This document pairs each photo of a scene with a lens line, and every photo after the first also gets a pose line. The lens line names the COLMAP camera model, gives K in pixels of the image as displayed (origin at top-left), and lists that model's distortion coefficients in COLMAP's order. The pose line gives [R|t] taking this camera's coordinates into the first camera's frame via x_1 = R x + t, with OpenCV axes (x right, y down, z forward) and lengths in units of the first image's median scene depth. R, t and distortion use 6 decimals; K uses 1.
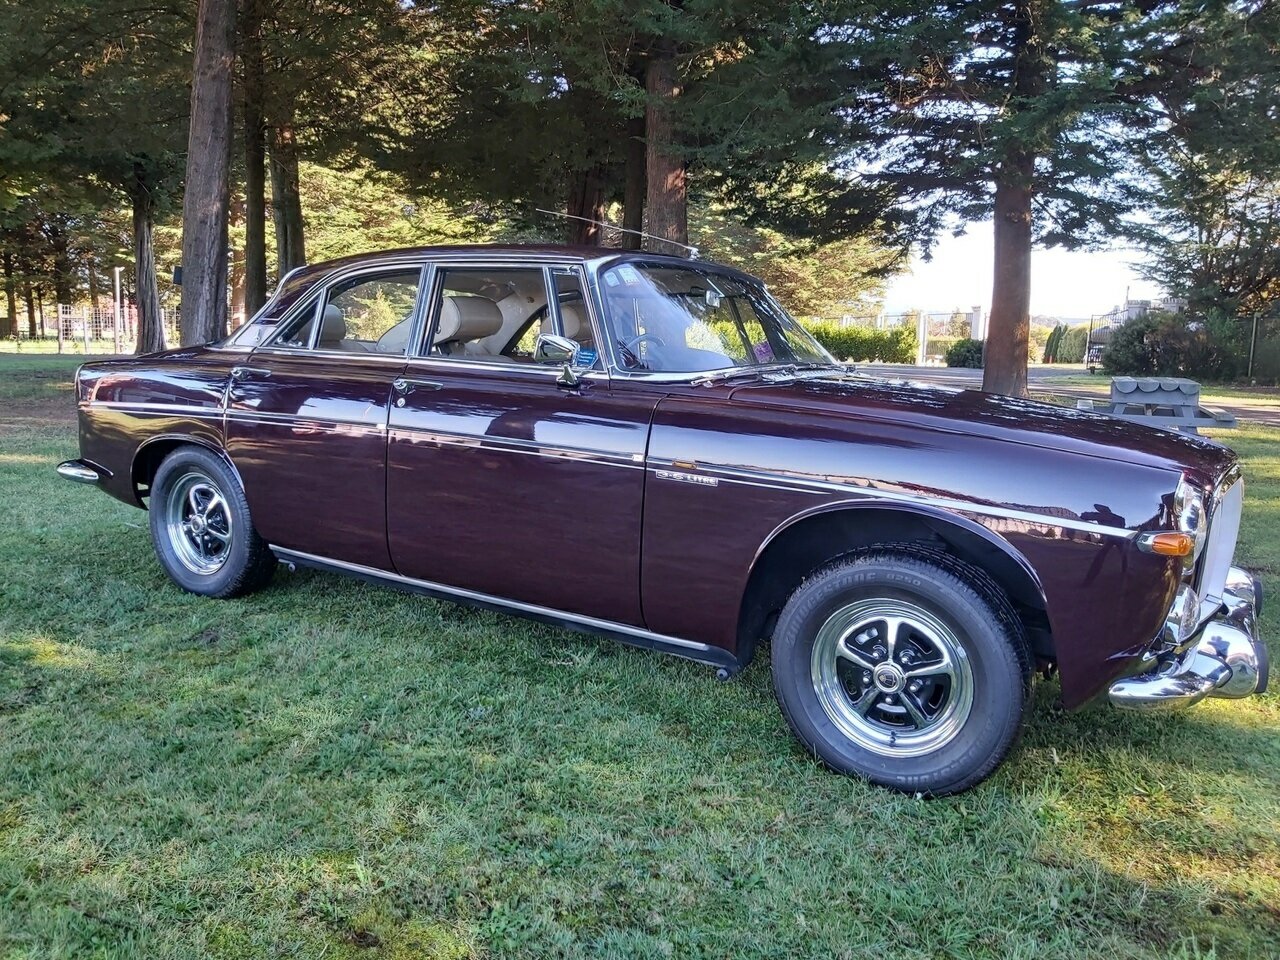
lens RADIAL K [[1039.2, 0, 634.5], [0, 1039.2, 486.6], [0, 0, 1]] dist [0.087287, -0.162902]
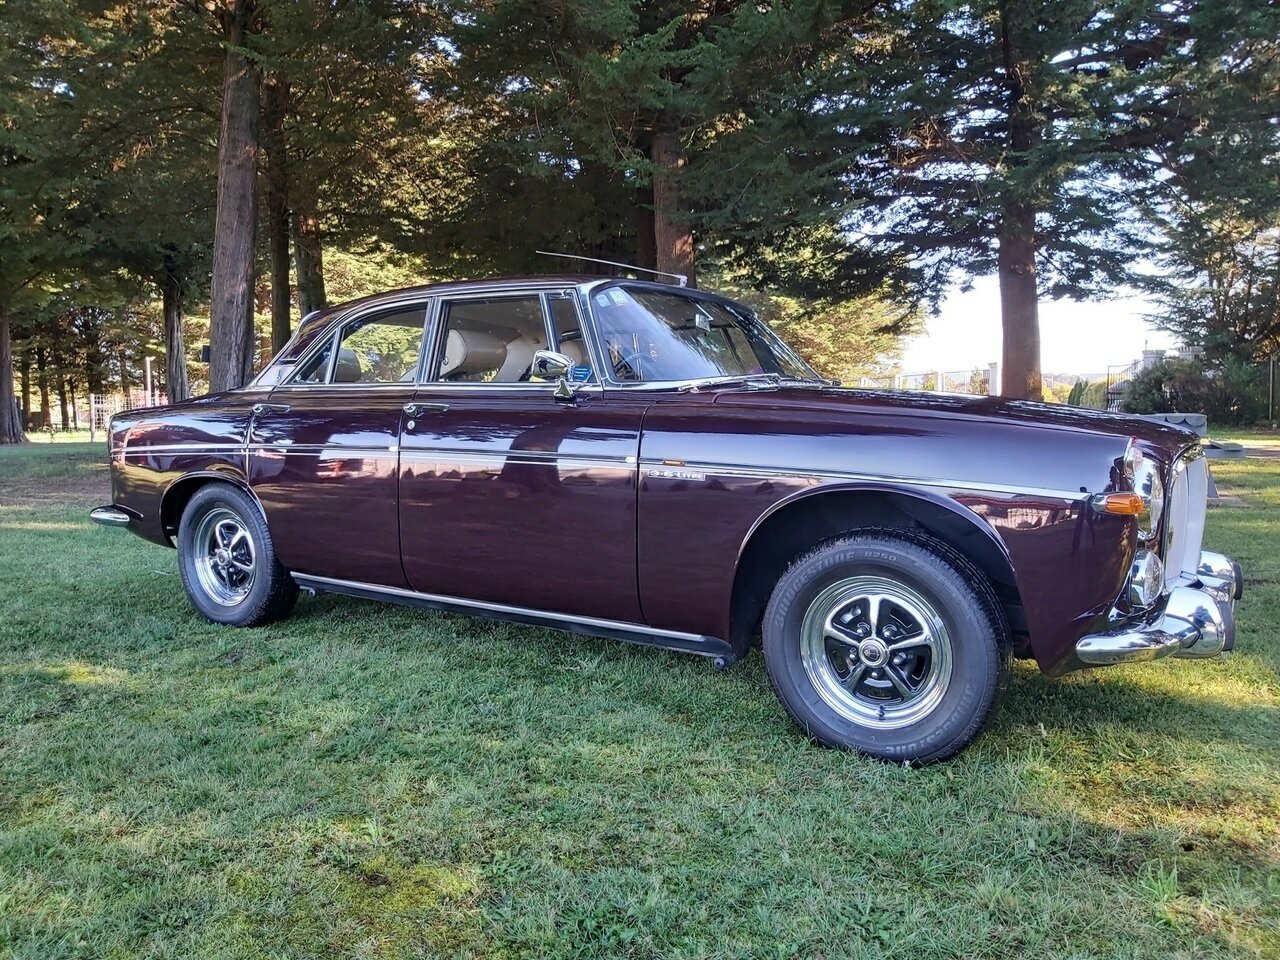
lens RADIAL K [[1042.5, 0, 643.5], [0, 1042.5, 482.8], [0, 0, 1]] dist [0.093072, -0.179174]
pose [[0.999111, -0.038588, -0.016960, 0.025972], [0.037179, 0.996356, -0.076769, 0.060533], [0.019860, 0.076070, 0.996905, -0.049848]]
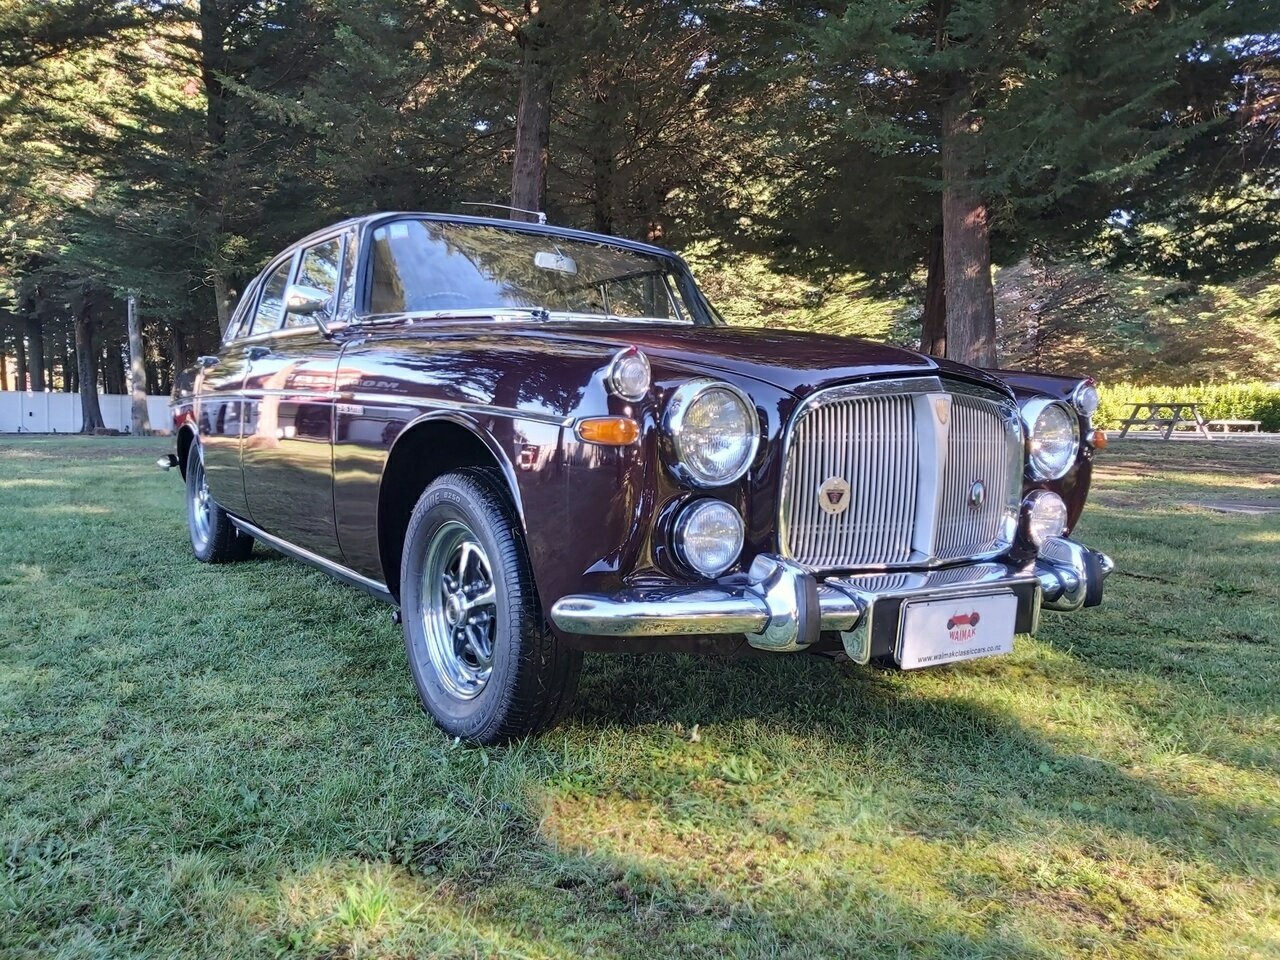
lens RADIAL K [[1042.5, 0, 643.5], [0, 1042.5, 482.8], [0, 0, 1]] dist [0.093072, -0.179174]
pose [[0.907195, 0.000209, -0.420710, 0.552407], [-0.039841, 0.995548, -0.085416, 0.102467], [0.418819, 0.094251, 0.903165, 0.163712]]
